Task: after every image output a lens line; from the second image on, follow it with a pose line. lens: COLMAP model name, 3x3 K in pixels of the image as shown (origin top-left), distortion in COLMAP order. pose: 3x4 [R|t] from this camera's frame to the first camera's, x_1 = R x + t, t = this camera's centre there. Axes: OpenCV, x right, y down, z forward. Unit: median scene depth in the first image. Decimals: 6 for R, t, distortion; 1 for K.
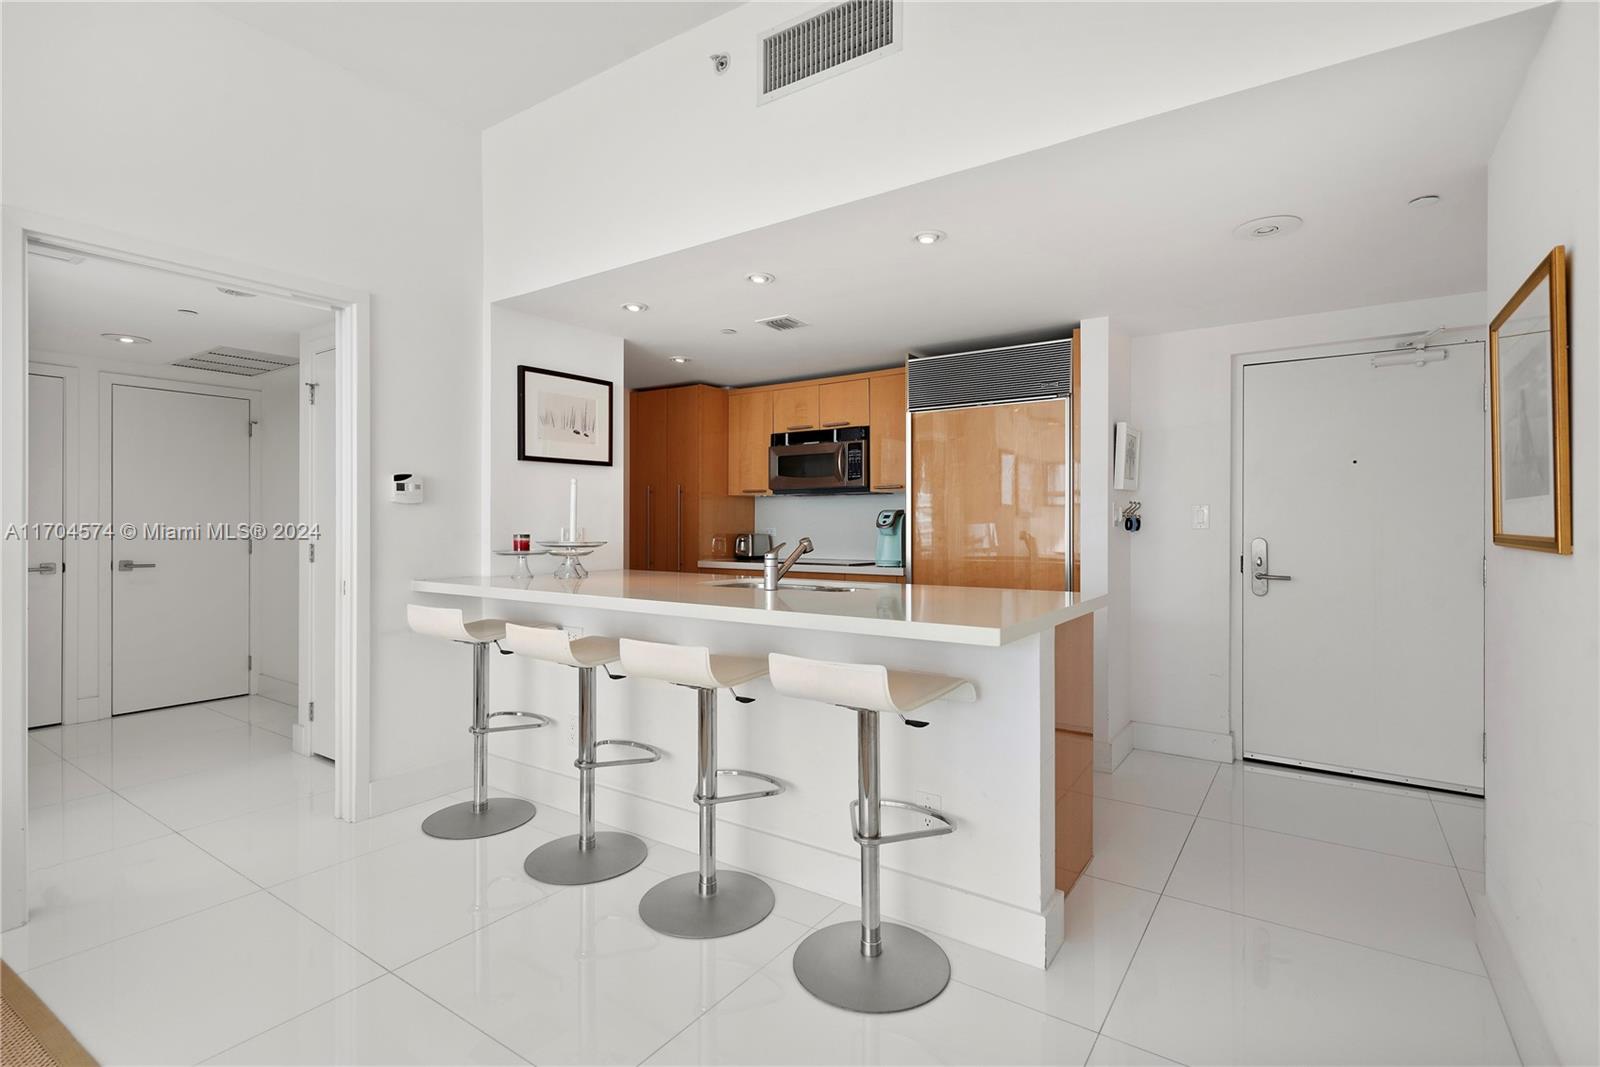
lens RADIAL K [[748.9, 0, 808.2], [0, 748.9, 522.9], [0, 0, 1]] dist [0.020831, -0.005159]
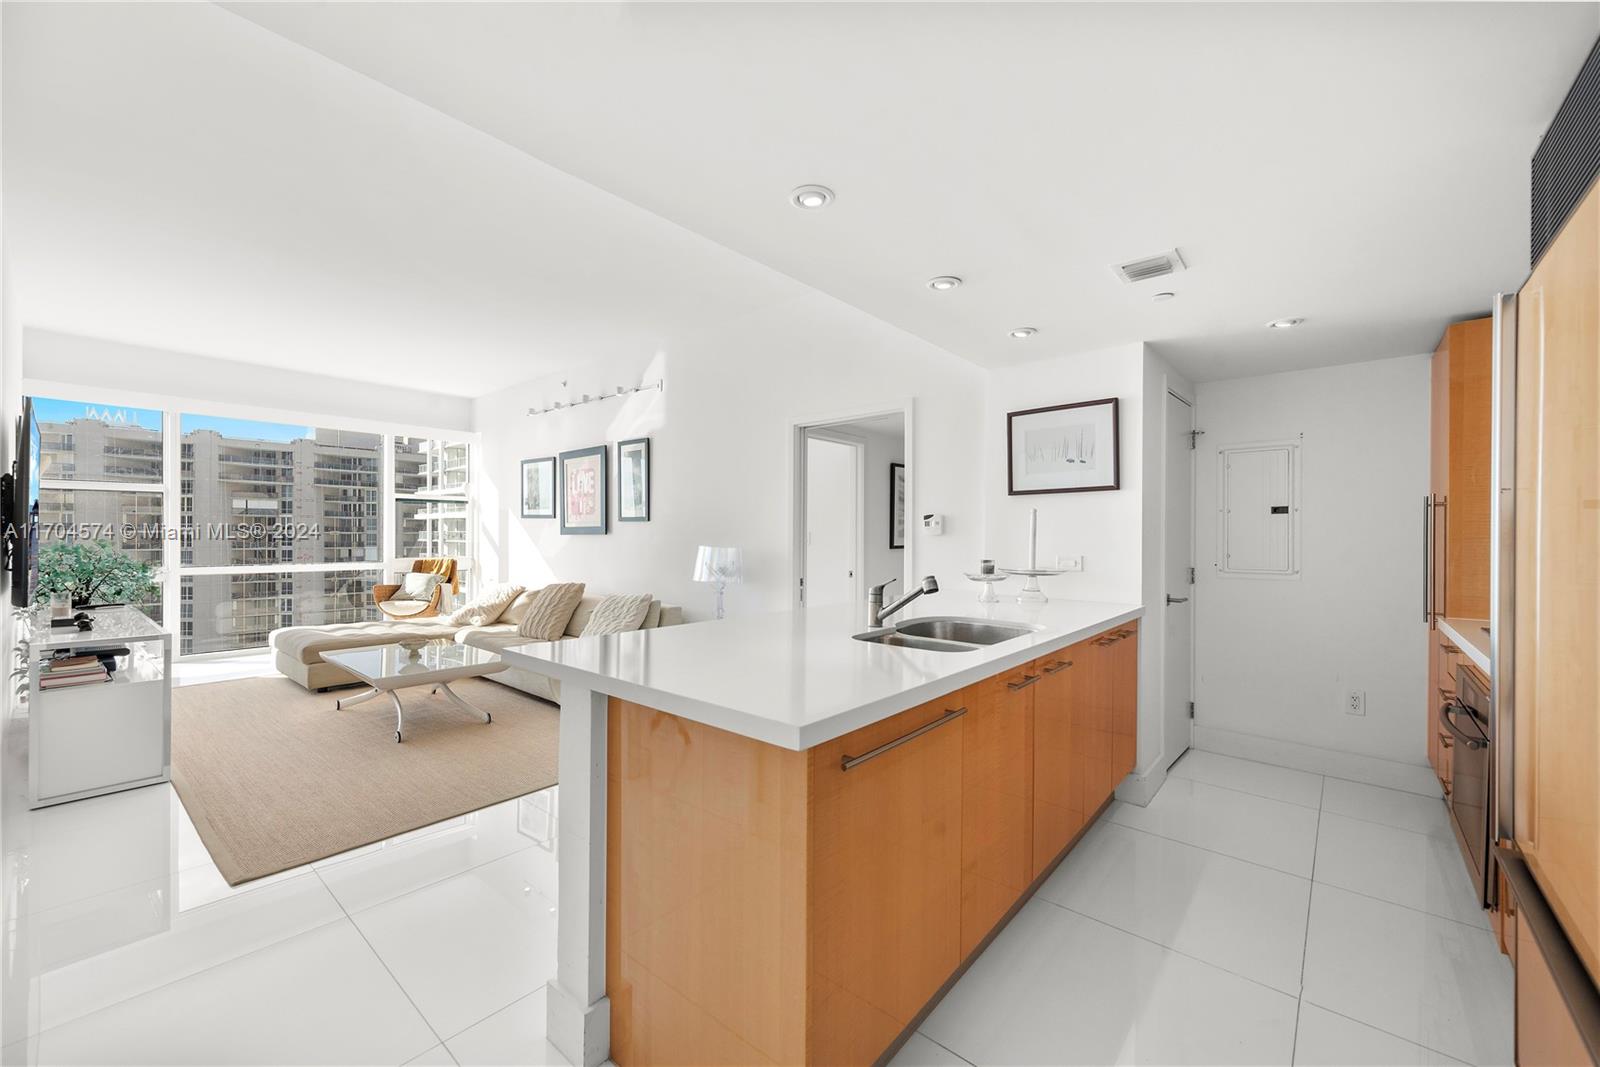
lens RADIAL K [[631.3, 0, 818.2], [0, 631.3, 537.2], [0, 0, 1]] dist [0.008228, -0.002981]
pose [[-0.097315, 0.001084, -0.995253, 0.544939], [-0.000598, 0.999999, 0.001148, -0.018094], [0.995253, 0.000707, -0.097314, 0.715329]]
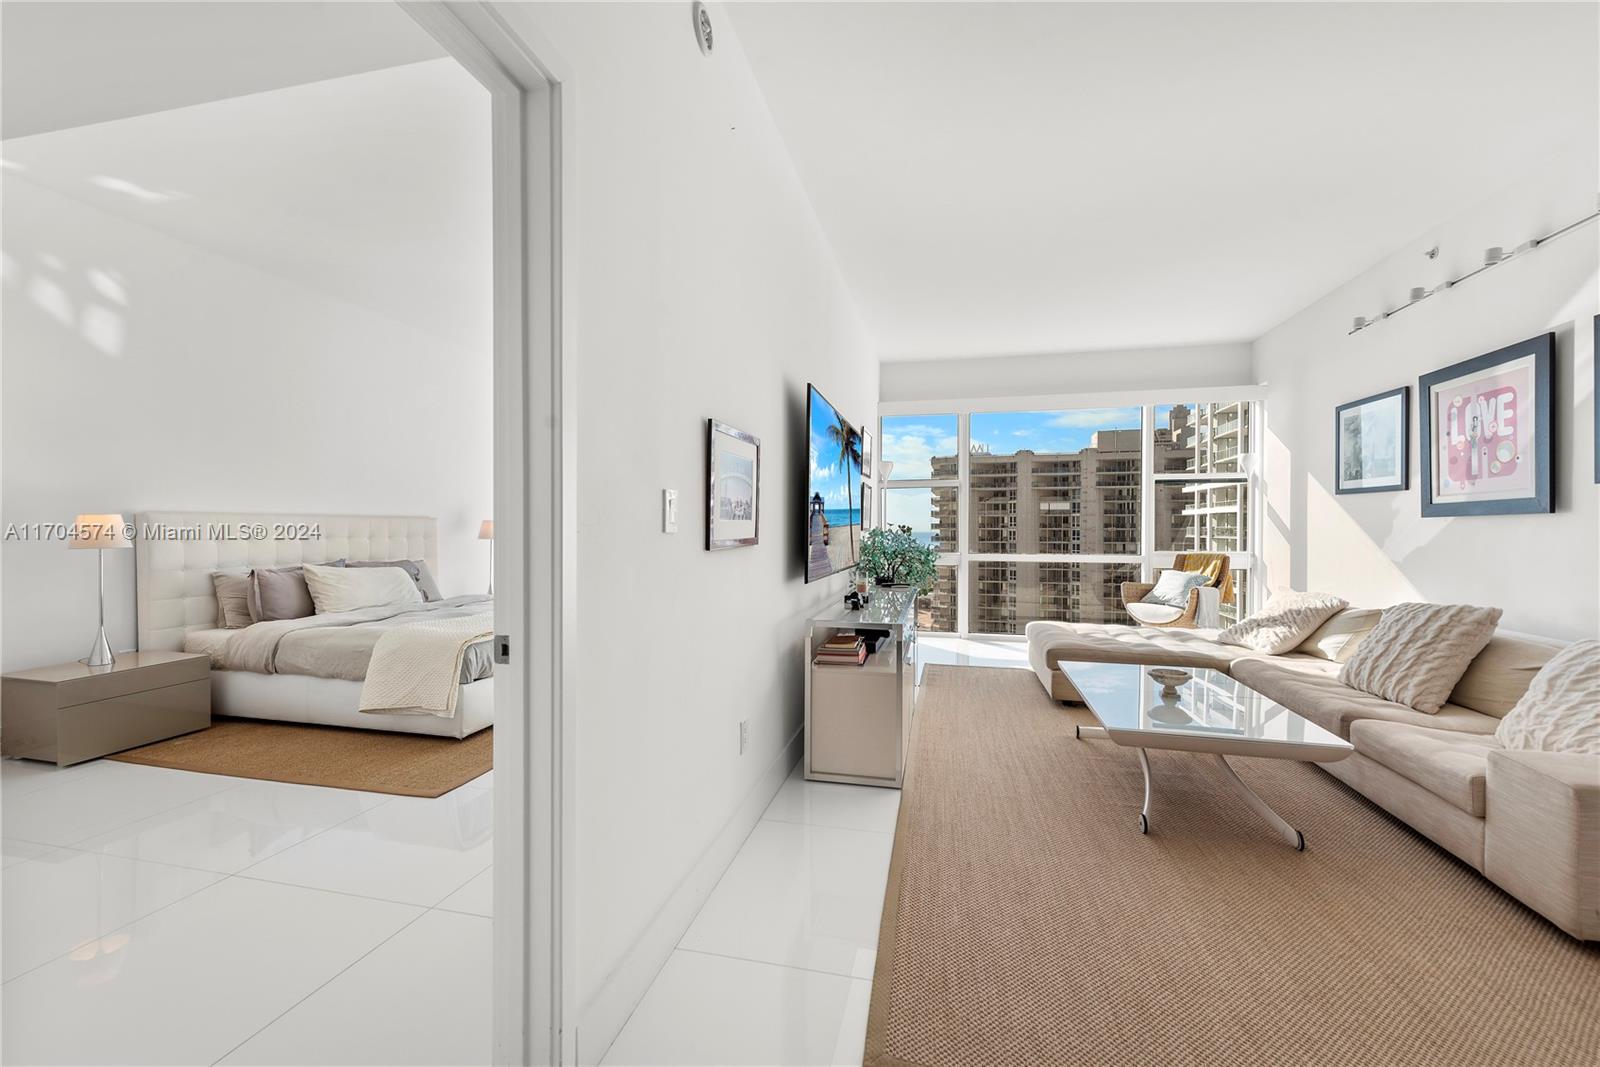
lens RADIAL K [[631.3, 0, 800.8], [0, 631.3, 532.0], [0, 0, 1]] dist [0.008228, -0.002981]
pose [[-0.934919, -0.001738, -0.354858, 0.186609], [-0.001847, 0.999998, -0.000033, 0.001509], [0.354858, 0.000624, -0.934920, 0.449720]]
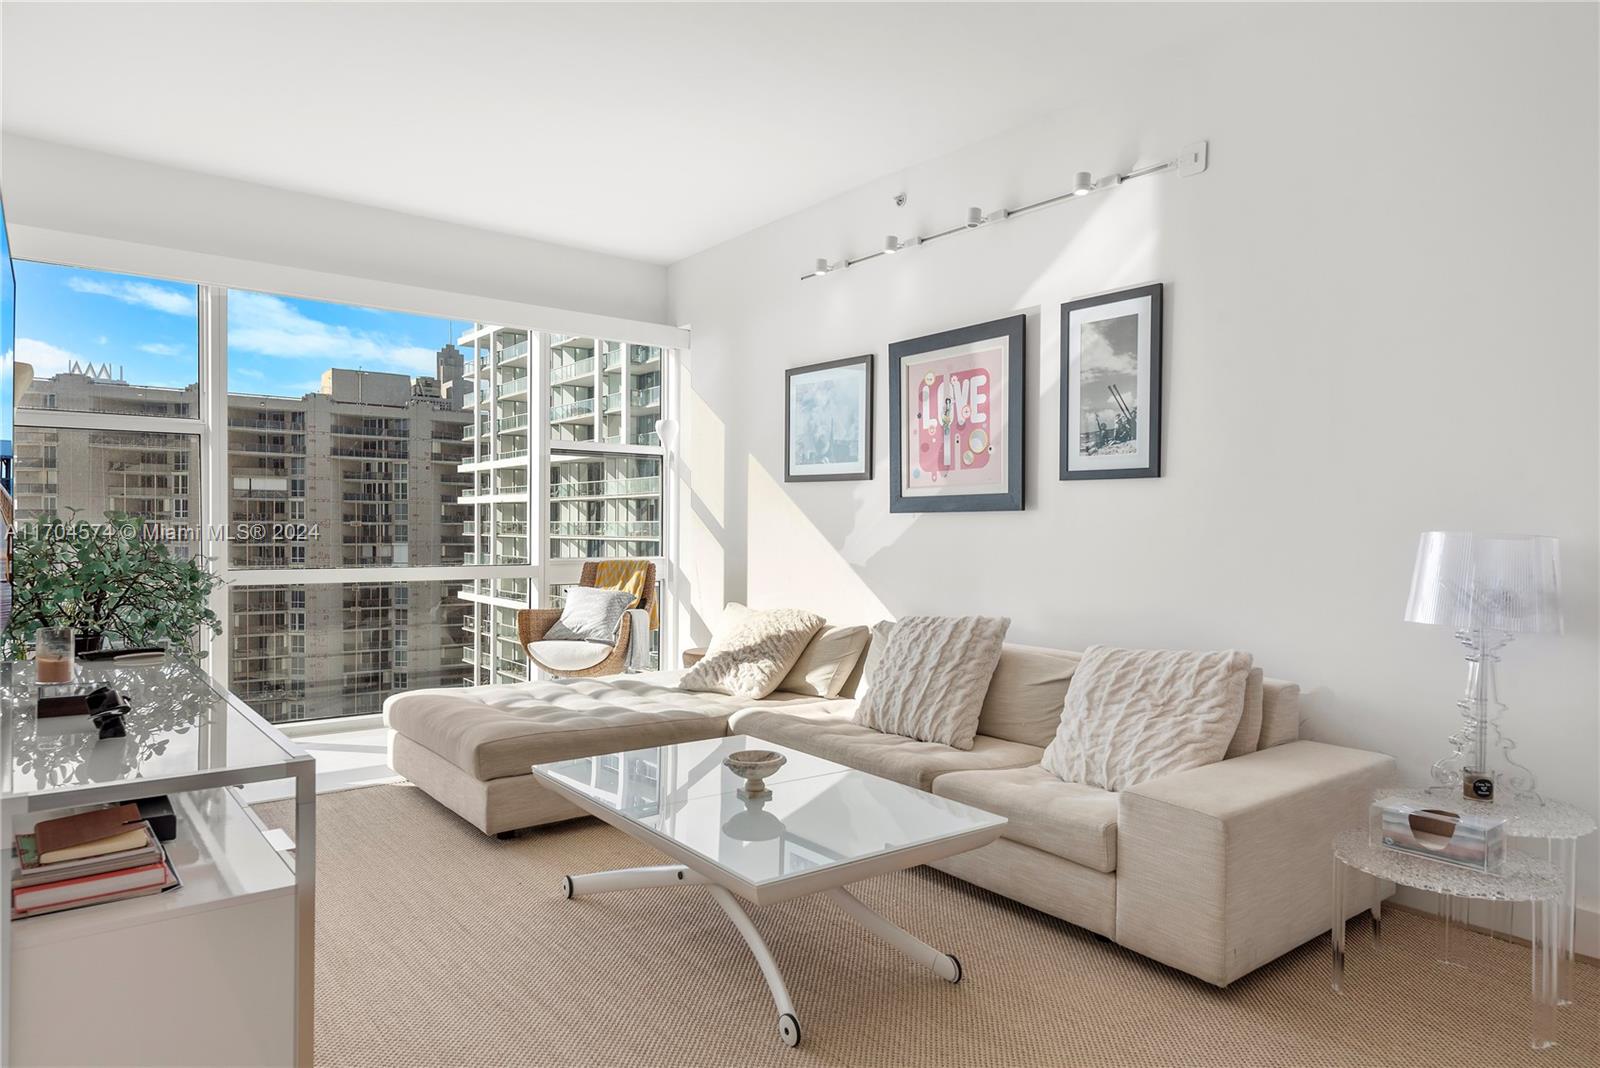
lens RADIAL K [[975.2, 0, 816.8], [0, 975.2, 543.5], [0, 0, 1]] dist [0.027537, -0.017409]
pose [[-0.299959, 0.010858, -0.953890, 0.179197], [-0.004788, 0.999905, 0.012887, 0.001024], [0.953940, 0.008433, -0.299878, 0.169961]]
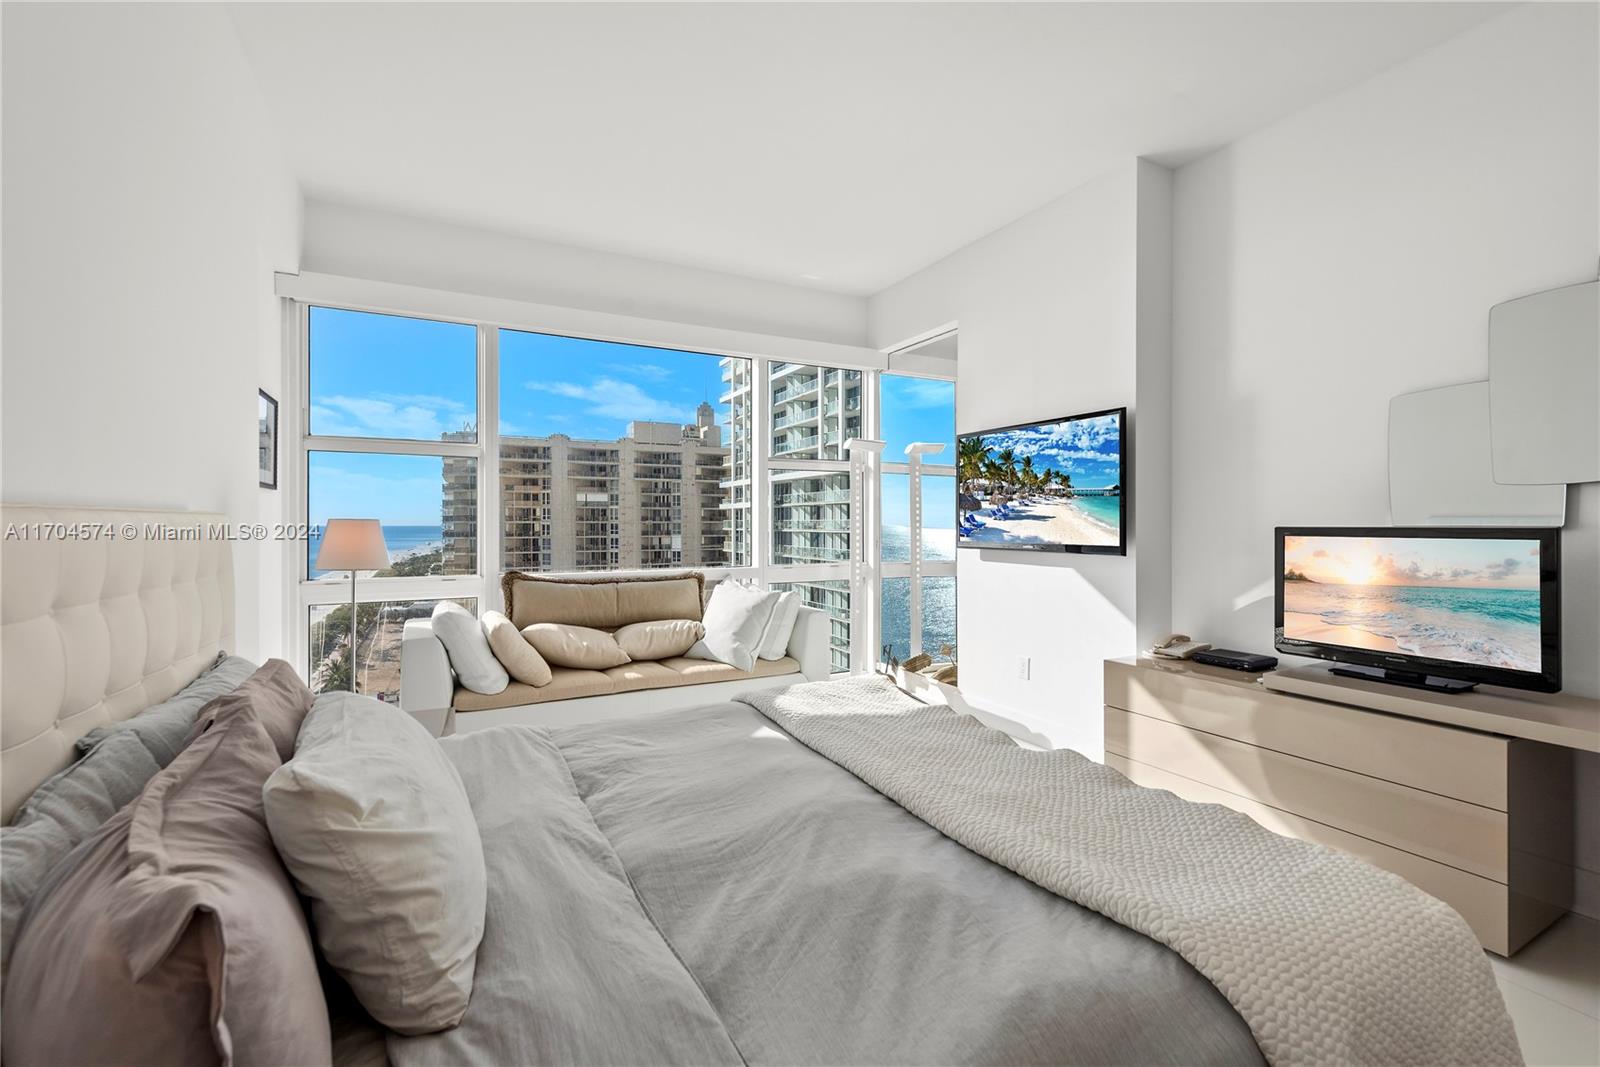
lens RADIAL K [[697.5, 0, 806.3], [0, 697.5, 522.9], [0, 0, 1]] dist [0.010764, -0.001494]
pose [[-0.471176, -0.001688, -0.882037, 0.721818], [0.002387, 0.999992, -0.003189, -0.017860], [0.882036, -0.003608, -0.471168, -0.619923]]
